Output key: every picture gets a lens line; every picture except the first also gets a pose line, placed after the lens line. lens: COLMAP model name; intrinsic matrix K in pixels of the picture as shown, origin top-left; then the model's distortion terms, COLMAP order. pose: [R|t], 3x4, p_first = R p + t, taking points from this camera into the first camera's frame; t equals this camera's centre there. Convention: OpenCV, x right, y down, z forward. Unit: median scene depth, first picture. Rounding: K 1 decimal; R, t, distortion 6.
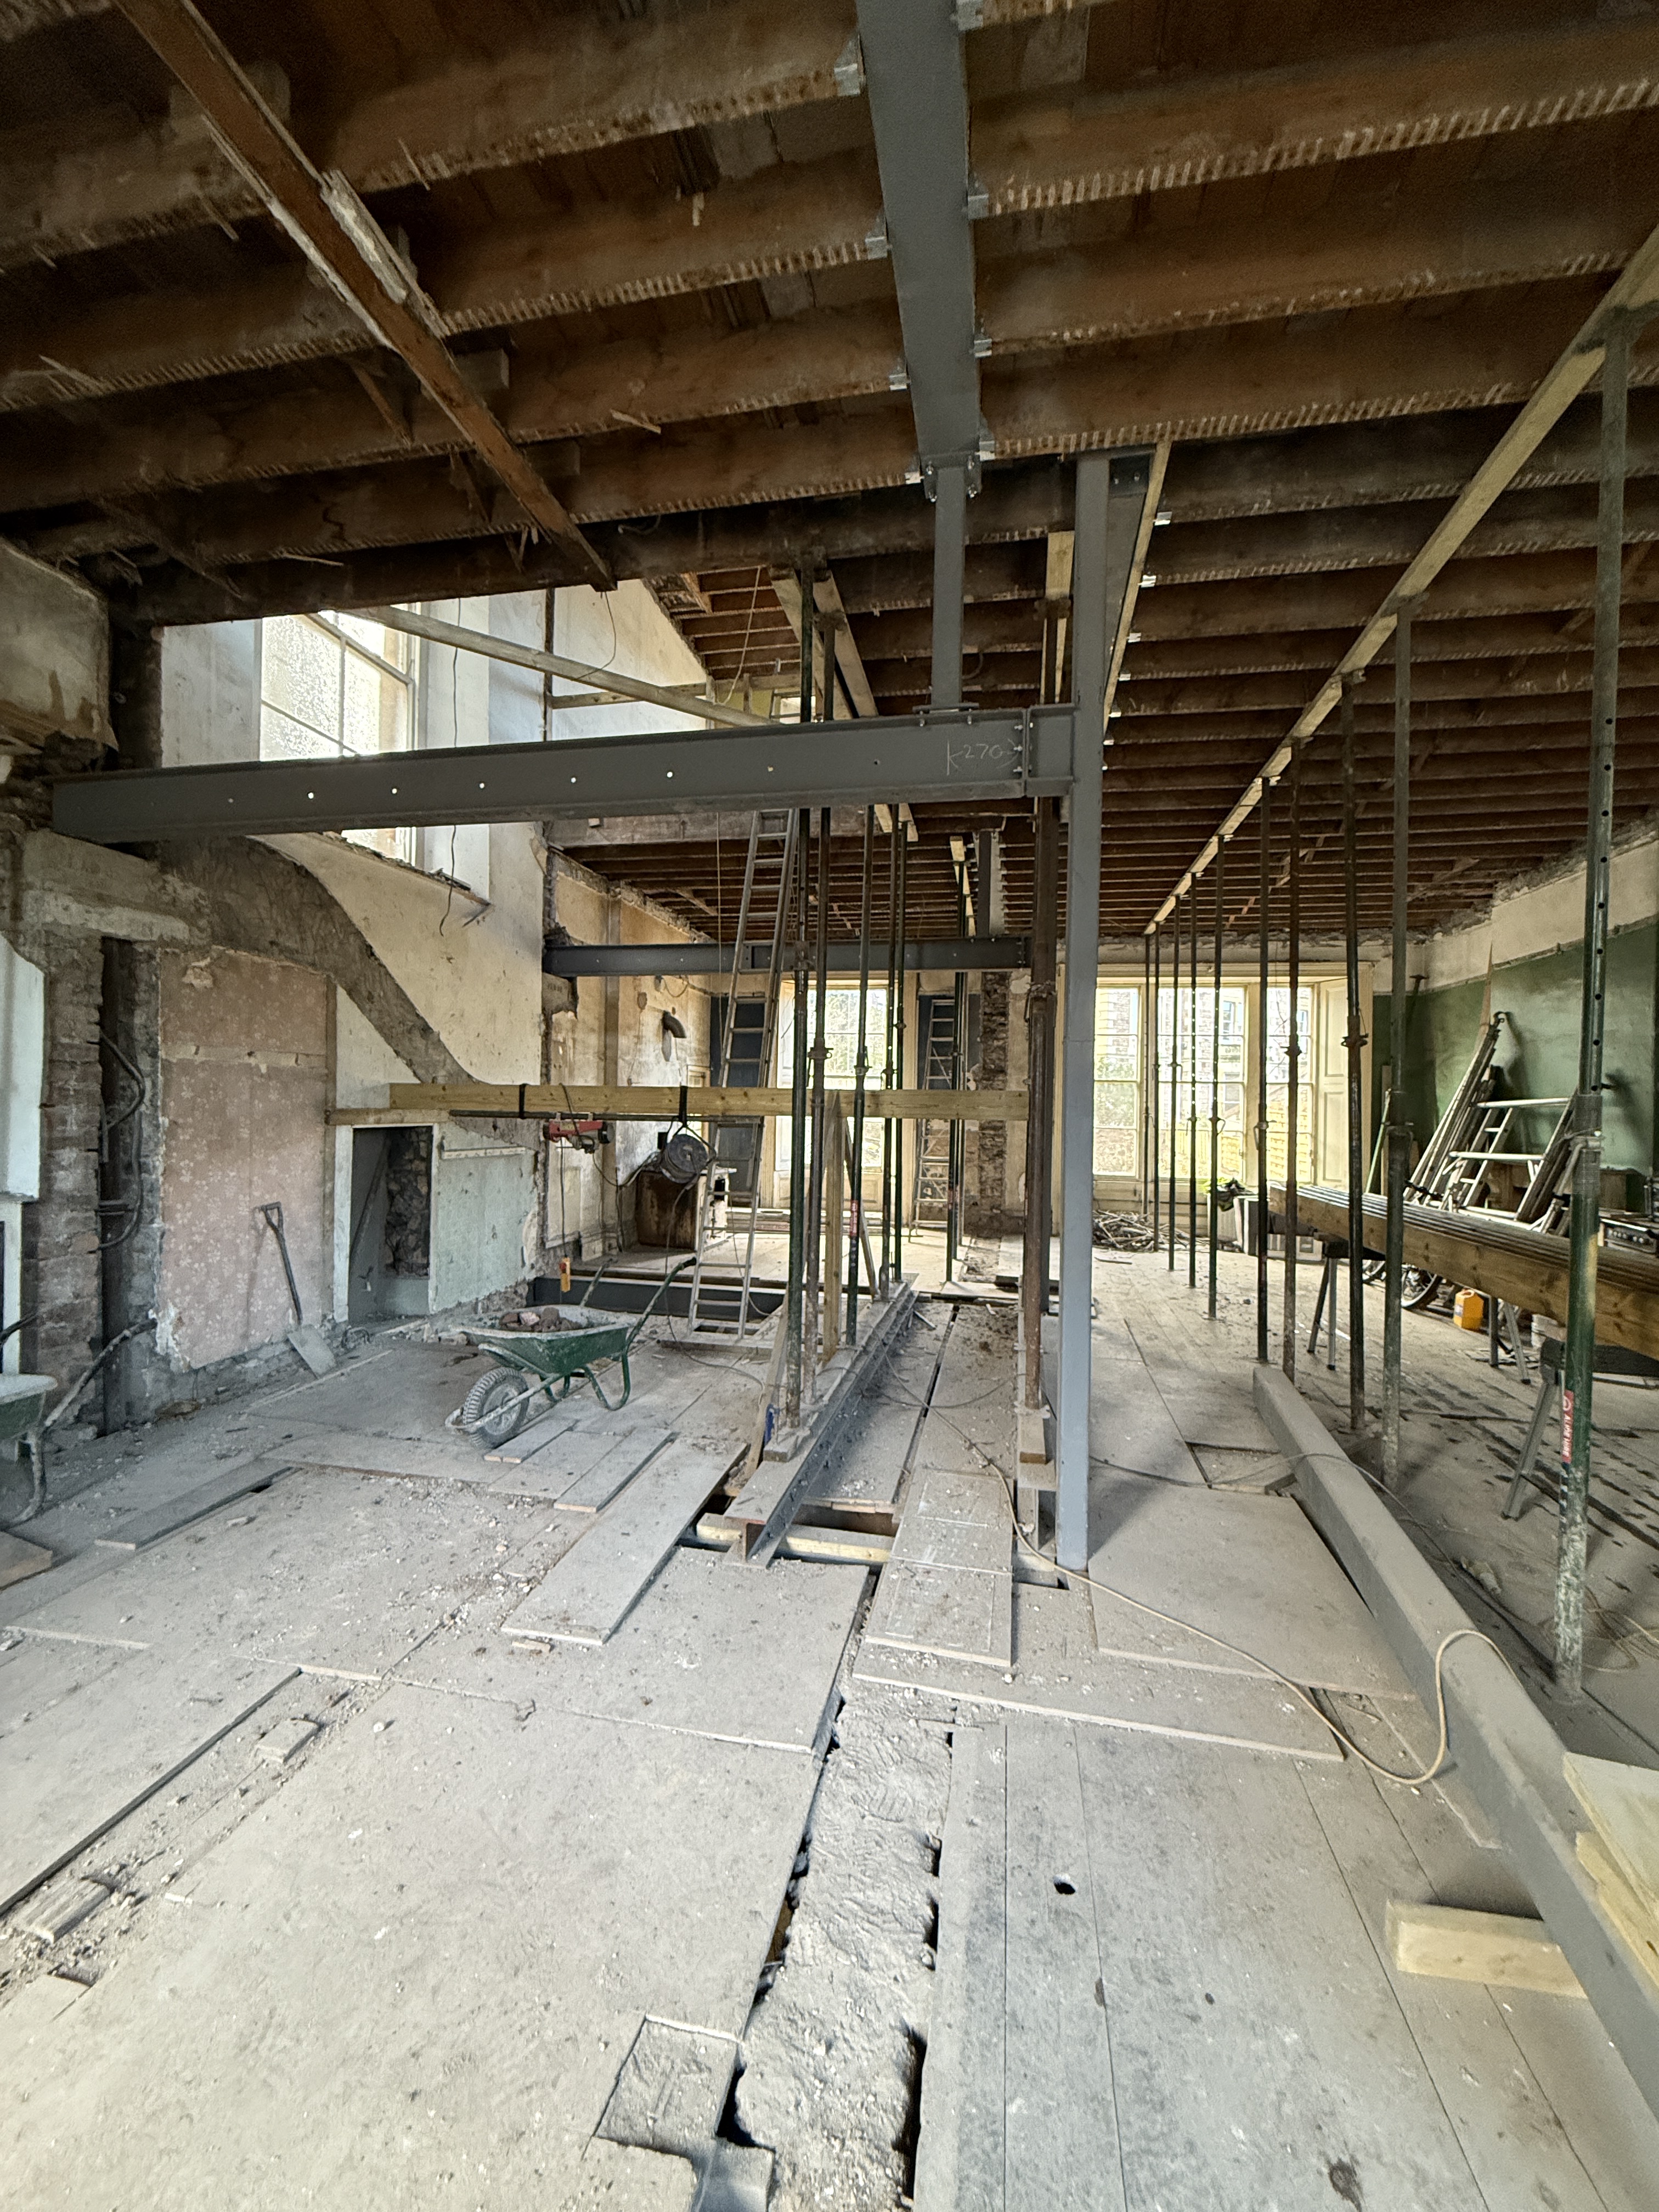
lens RADIAL K [[873.3, 0, 829.5], [0, 873.3, 1106.0], [0, 0, 1]] dist [0.001105, -0.000306]
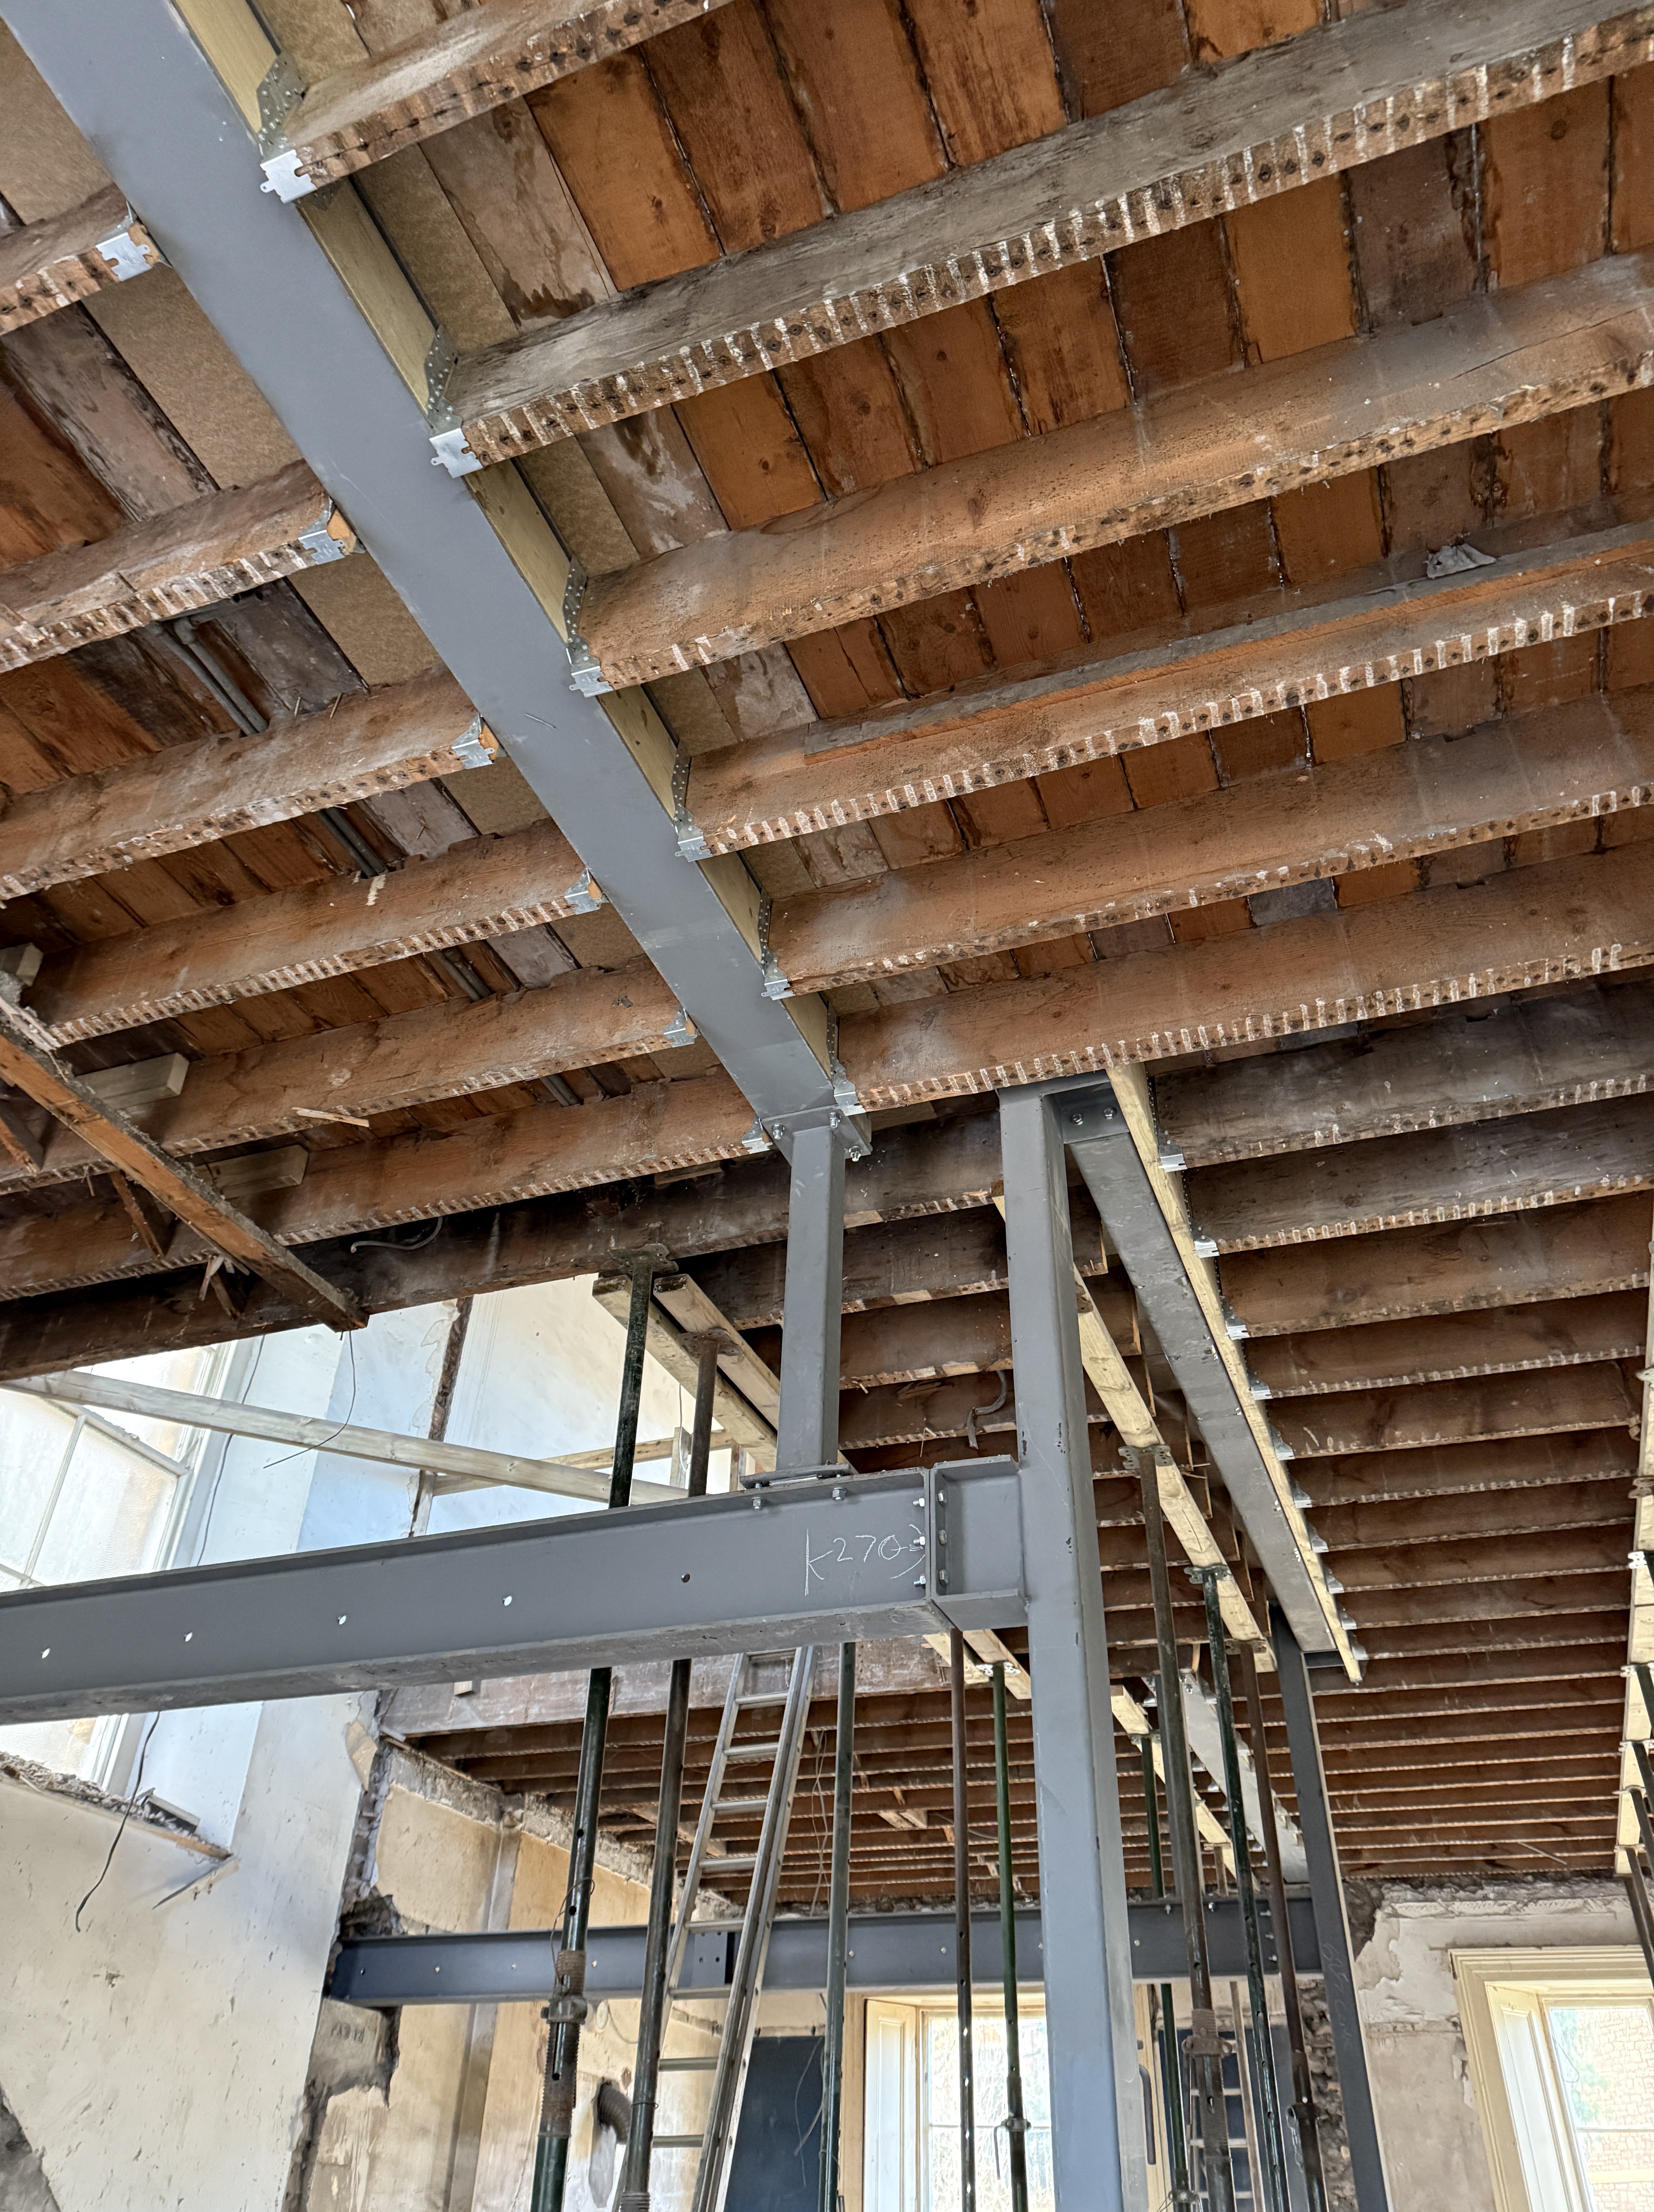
lens RADIAL K [[1548.5, 0, 826.5], [0, 1548.5, 1110.2], [0, 0, 1]] dist [0.058234, -0.063485]
pose [[0.987595, -0.090398, -0.128391, 0.273023], [-0.005580, 0.796940, -0.604032, -0.038676], [0.156923, 0.597256, 0.786550, 0.076042]]
